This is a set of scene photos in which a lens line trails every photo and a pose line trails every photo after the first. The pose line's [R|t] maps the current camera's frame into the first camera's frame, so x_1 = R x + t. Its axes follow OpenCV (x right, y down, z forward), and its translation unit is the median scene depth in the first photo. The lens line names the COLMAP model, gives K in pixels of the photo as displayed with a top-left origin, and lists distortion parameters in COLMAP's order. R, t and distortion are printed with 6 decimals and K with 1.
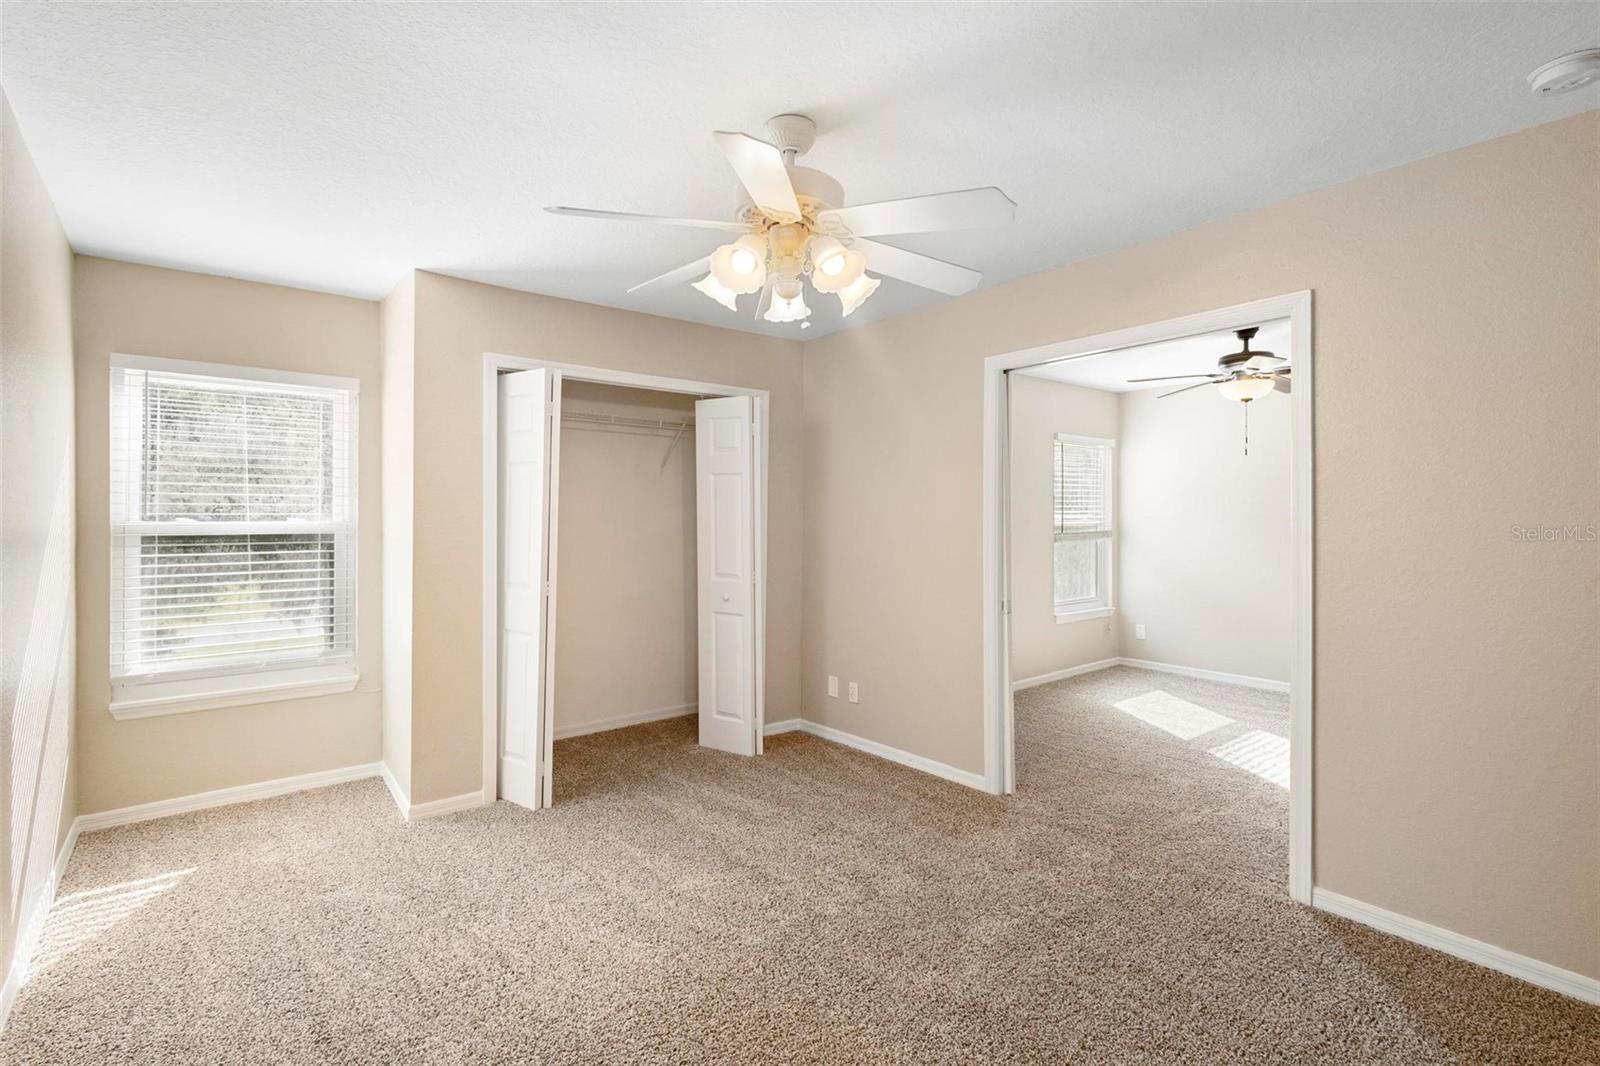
lens RADIAL K [[745.3, 0, 796.9], [0, 745.3, 511.9], [0, 0, 1]] dist [0.001308, -0.000136]
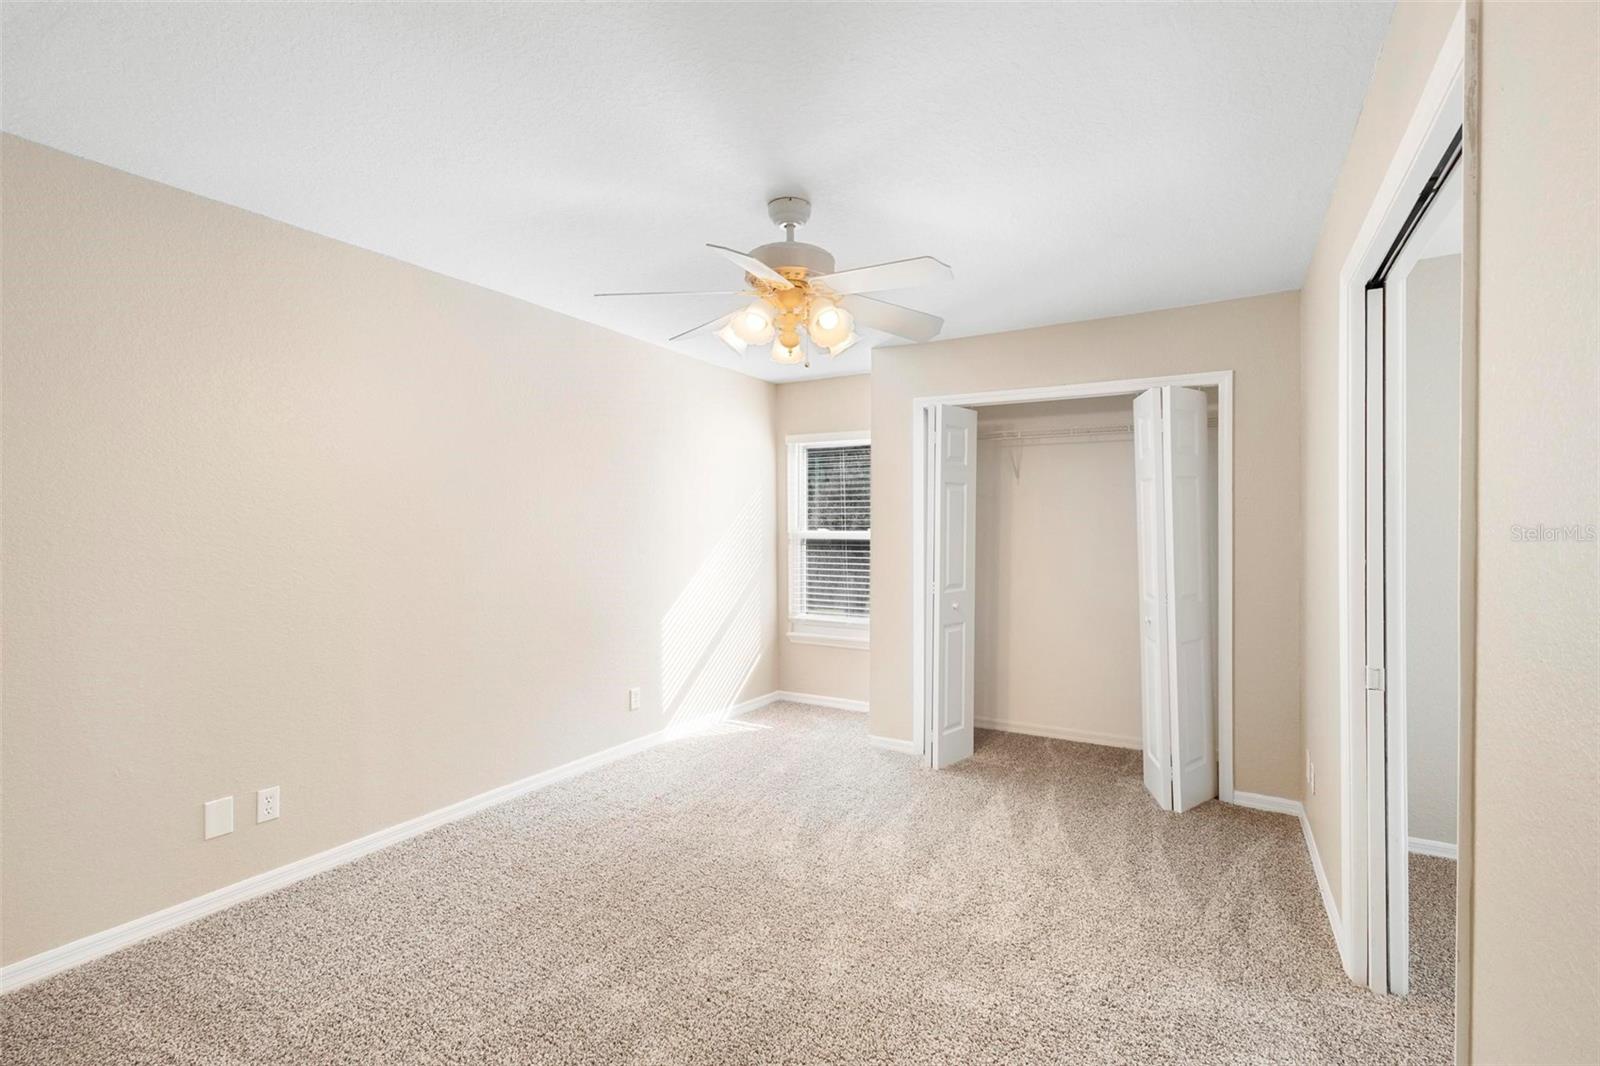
lens RADIAL K [[757.1, 0, 788.7], [0, 757.1, 527.7], [0, 0, 1]] dist [0.000953, 0.000243]
pose [[0.335290, -0.001113, -0.942114, 0.720367], [0.003553, 0.999994, 0.000083, 0.006056], [0.942108, -0.003375, 0.335291, 0.364520]]
